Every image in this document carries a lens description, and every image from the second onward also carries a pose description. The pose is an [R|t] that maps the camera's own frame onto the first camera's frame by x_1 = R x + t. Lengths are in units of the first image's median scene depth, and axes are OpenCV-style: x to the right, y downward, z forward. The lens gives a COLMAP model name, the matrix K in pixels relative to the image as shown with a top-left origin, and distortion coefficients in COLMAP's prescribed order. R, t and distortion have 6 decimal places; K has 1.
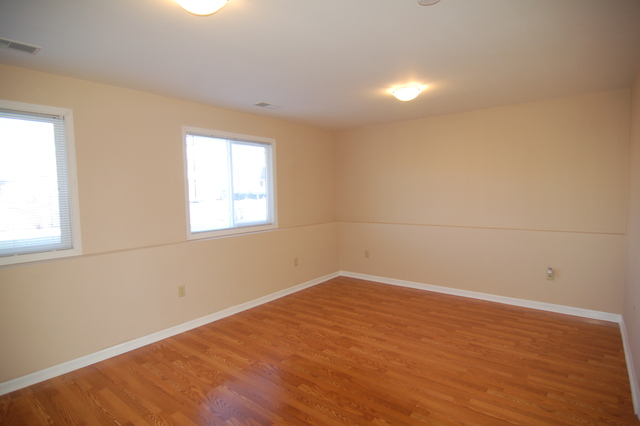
lens RADIAL K [[343.0, 0, 319.3], [0, 343.0, 213.0], [0, 0, 1]] dist [-0.001934, -0.000167]
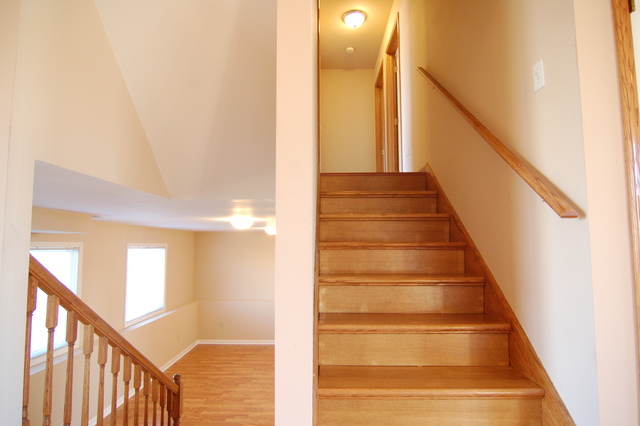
lens RADIAL K [[362.8, 0, 320.7], [0, 362.8, 214.6], [0, 0, 1]] dist [-0.013585, -0.000727]
pose [[0.781392, 0.077108, 0.619258, -0.782175], [0.018772, 0.988983, -0.146832, -0.156558], [-0.623758, 0.126358, 0.771336, -0.695660]]
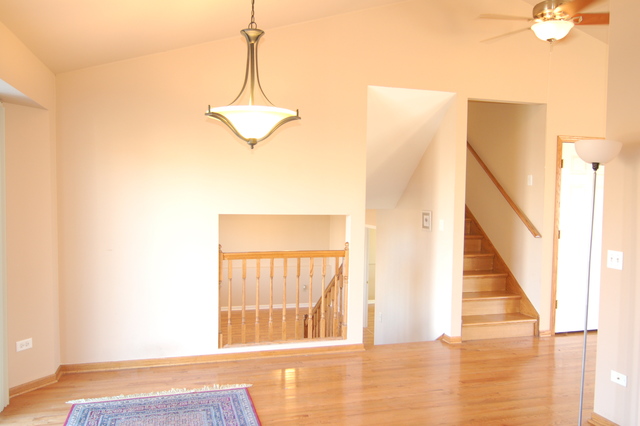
lens RADIAL K [[513.3, 0, 318.0], [0, 513.3, 213.4], [0, 0, 1]] dist [-0.000518, 0.002257]
pose [[0.561309, -0.007703, 0.827570, -5.120817], [0.020412, 0.999781, -0.004539, -0.593639], [-0.827355, 0.019440, 0.561343, -1.401962]]
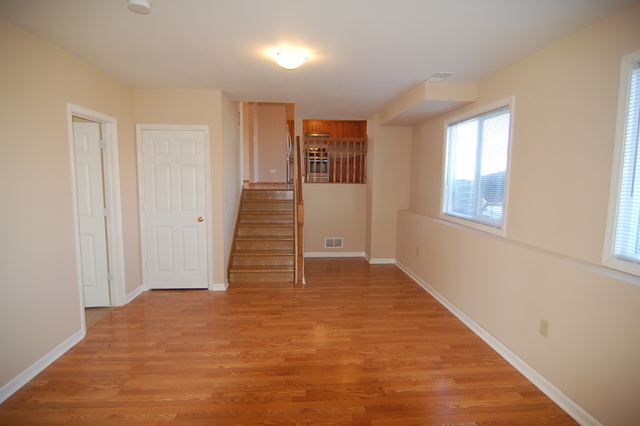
lens RADIAL K [[343.0, 0, 319.6], [0, 343.0, 212.5], [0, 0, 1]] dist [-0.001934, -0.000167]
pose [[-0.726475, 0.086267, -0.681757, 0.376400], [-0.039691, 0.985166, 0.166954, -0.094003], [0.686046, 0.148347, -0.712274, 1.215130]]
